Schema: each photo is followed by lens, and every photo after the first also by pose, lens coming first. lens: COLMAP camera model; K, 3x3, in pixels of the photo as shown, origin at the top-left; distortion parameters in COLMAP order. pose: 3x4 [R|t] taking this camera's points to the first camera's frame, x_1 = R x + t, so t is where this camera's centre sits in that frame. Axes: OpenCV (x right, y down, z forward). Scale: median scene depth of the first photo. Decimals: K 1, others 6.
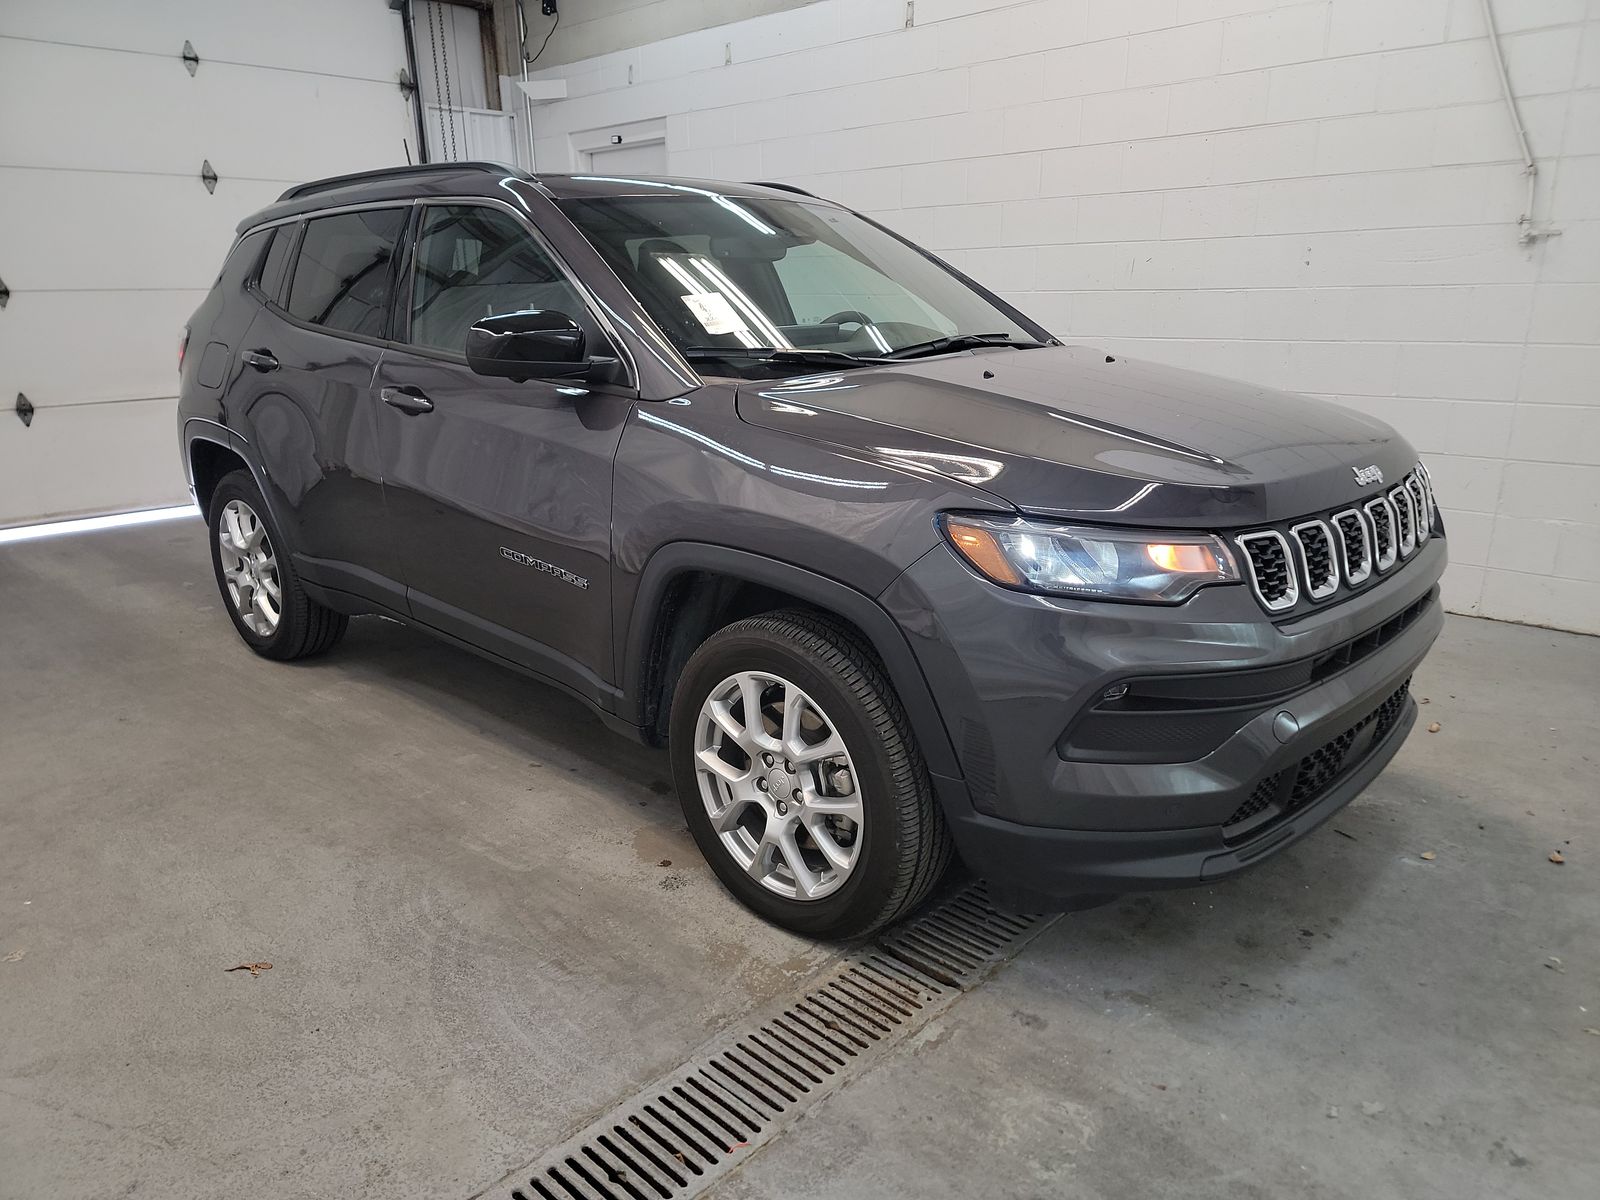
lens RADIAL K [[1108.3, 0, 799.8], [0, 1108.3, 612.8], [0, 0, 1]] dist [0.073481, -0.063150]
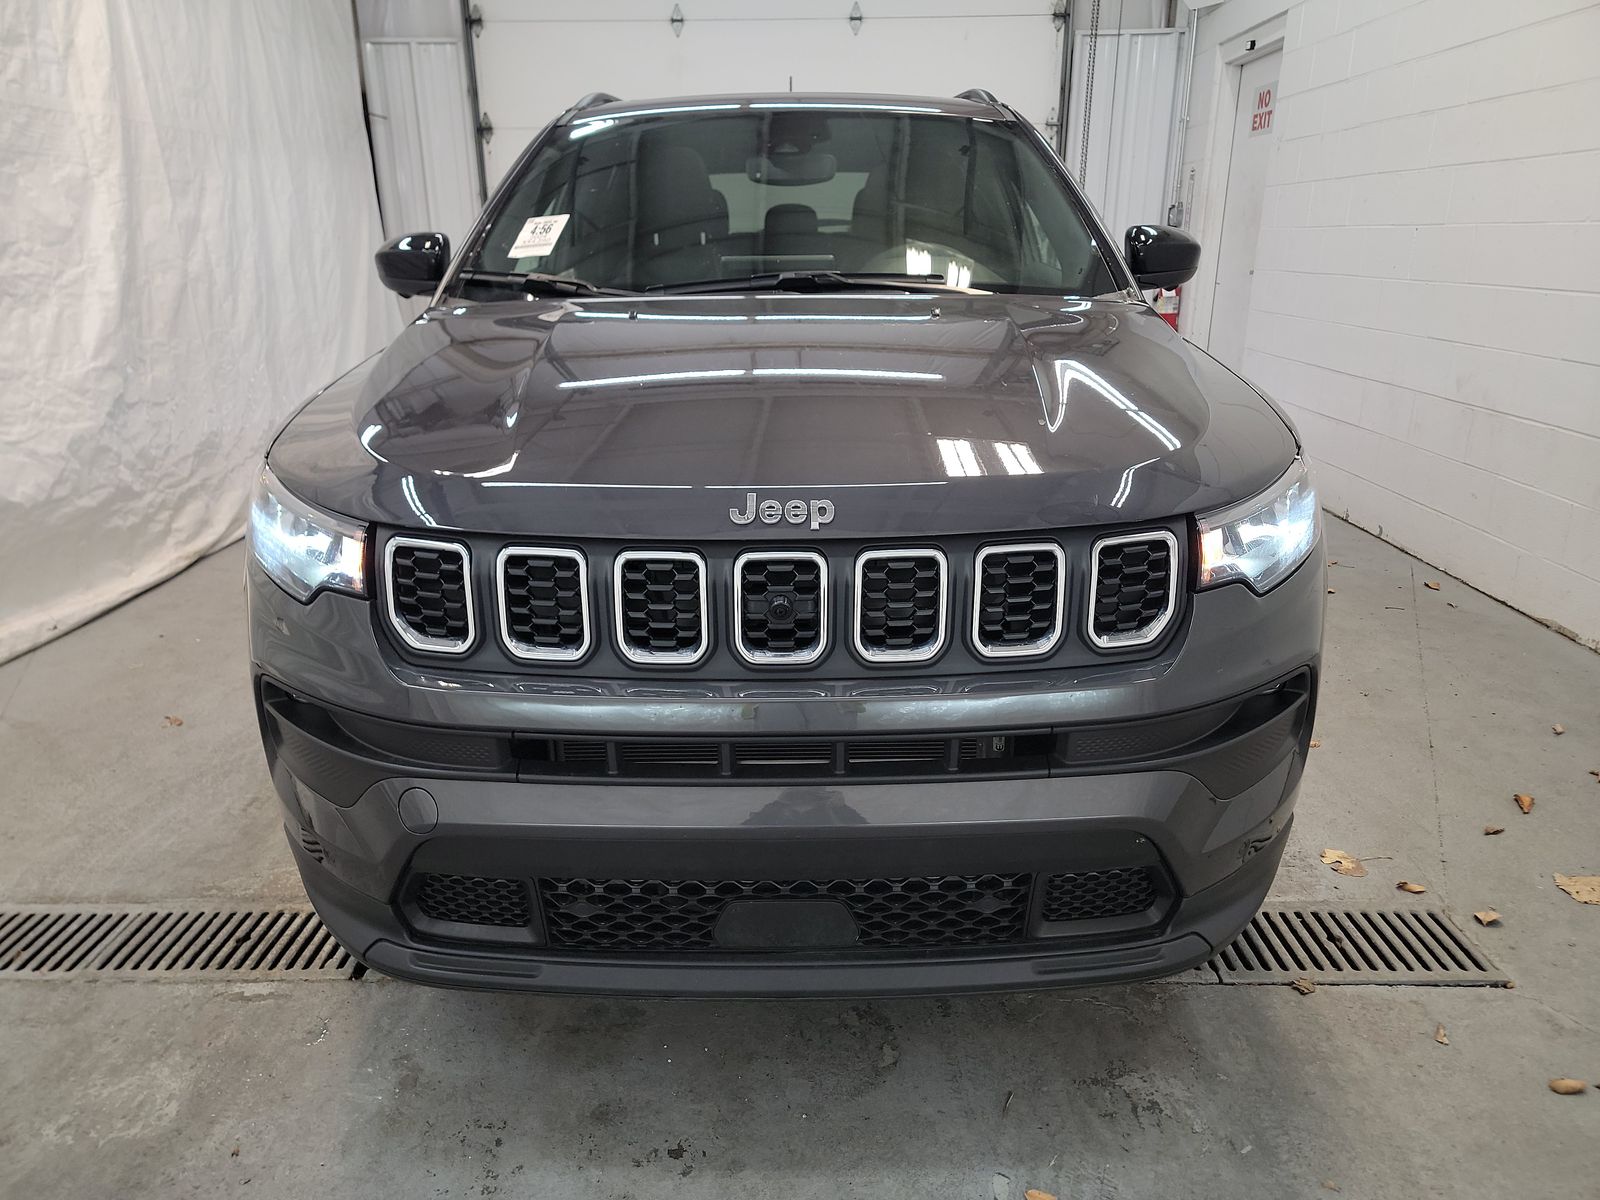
lens RADIAL K [[1108.3, 0, 799.8], [0, 1108.3, 612.8], [0, 0, 1]] dist [0.073481, -0.063150]
pose [[0.679865, 0.238436, -0.693493, 0.845608], [-0.210308, 0.969338, 0.127101, -0.125660], [0.702534, 0.059435, 0.709163, 0.522615]]
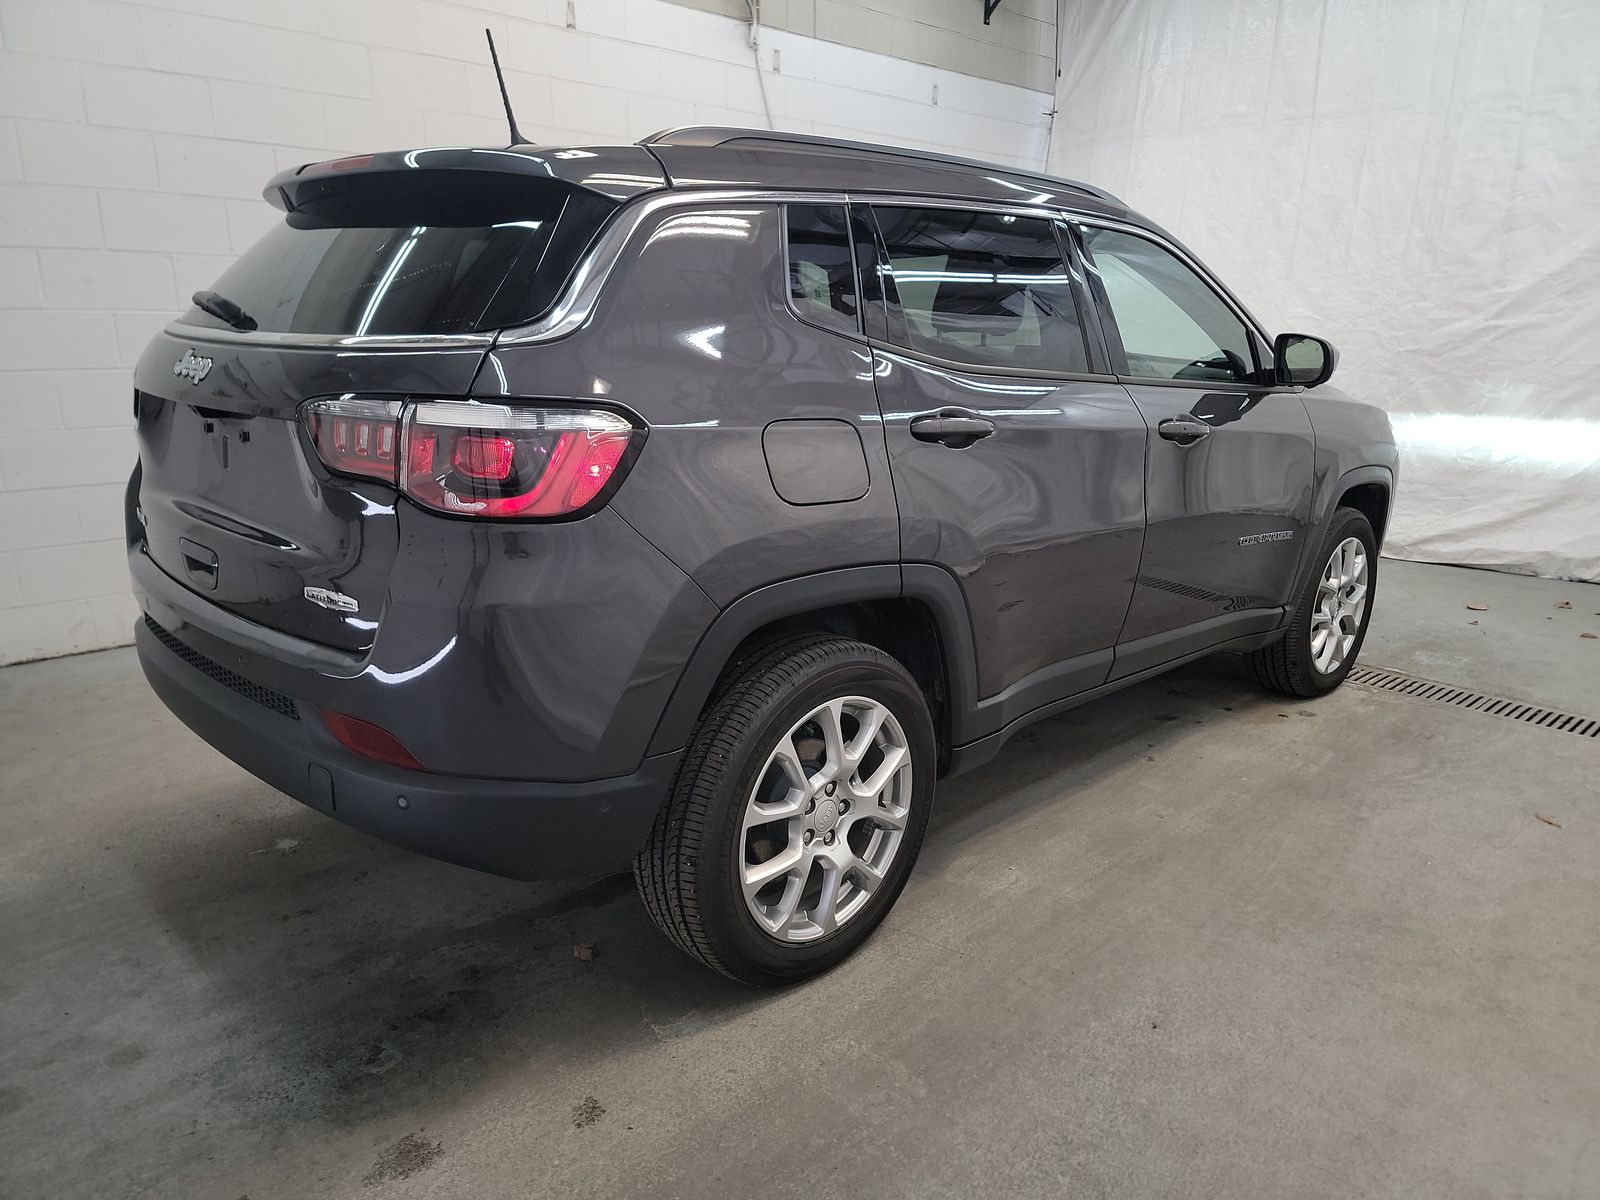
lens RADIAL K [[1111.0, 0, 822.3], [0, 1111.0, 606.0], [0, 0, 1]] dist [0.065178, -0.067244]
pose [[0.033010, -0.244182, 0.969167, -1.593757], [0.278179, 0.933623, 0.225752, -0.415681], [-0.959962, 0.262150, 0.098745, 1.489380]]
